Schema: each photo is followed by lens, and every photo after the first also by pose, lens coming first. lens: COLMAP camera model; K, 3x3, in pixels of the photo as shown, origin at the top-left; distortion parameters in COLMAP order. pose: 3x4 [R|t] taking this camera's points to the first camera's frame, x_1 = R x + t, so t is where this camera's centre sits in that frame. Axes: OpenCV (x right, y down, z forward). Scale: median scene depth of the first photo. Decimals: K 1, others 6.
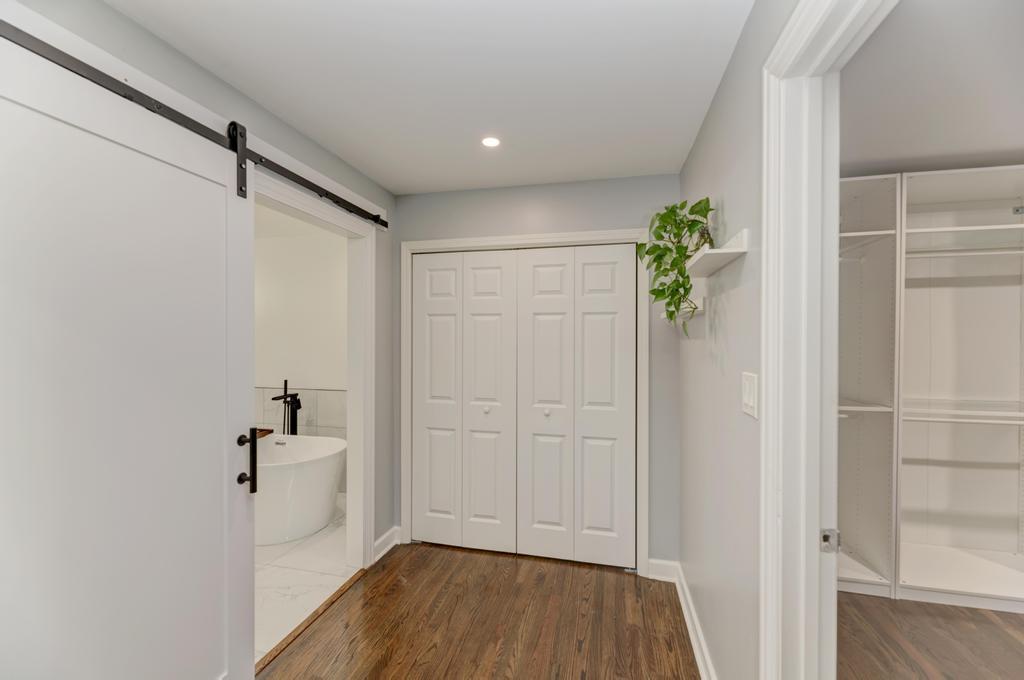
lens RADIAL K [[411.0, 0, 512.0], [0, 411.0, 340.0], [0, 0, 1]] dist [0.009587, -0.000070]
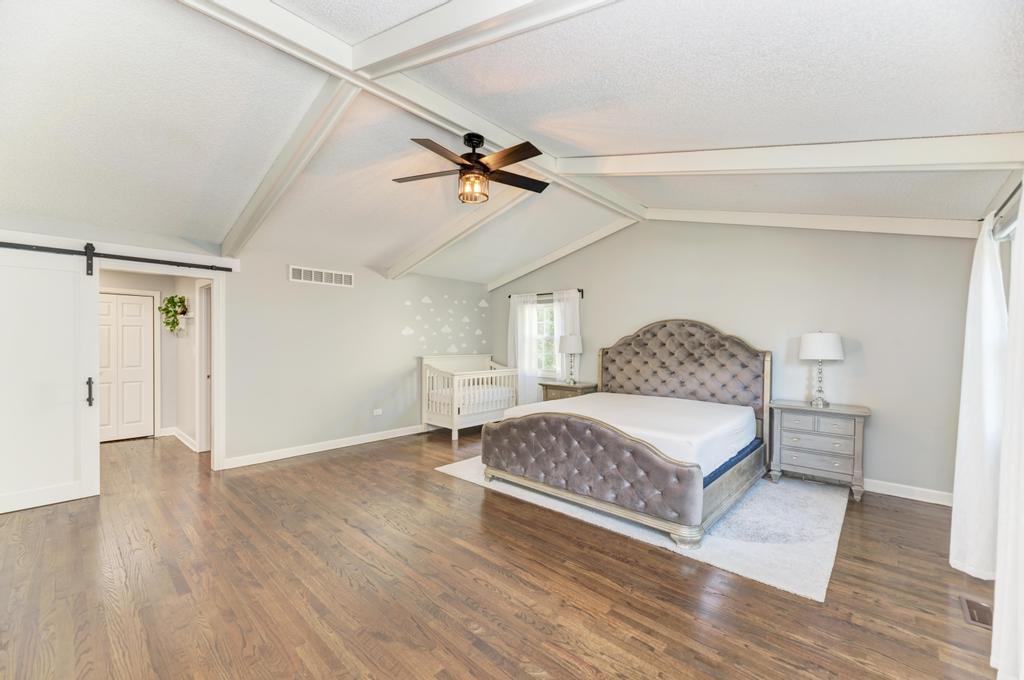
lens RADIAL K [[411.0, 0, 512.0], [0, 411.0, 340.0], [0, 0, 1]] dist [0.009587, -0.000070]
pose [[0.491259, -0.002784, 0.871009, -1.129998], [-0.000385, 0.999994, 0.003413, 0.001782], [-0.871014, -0.002012, 0.491255, -2.918983]]
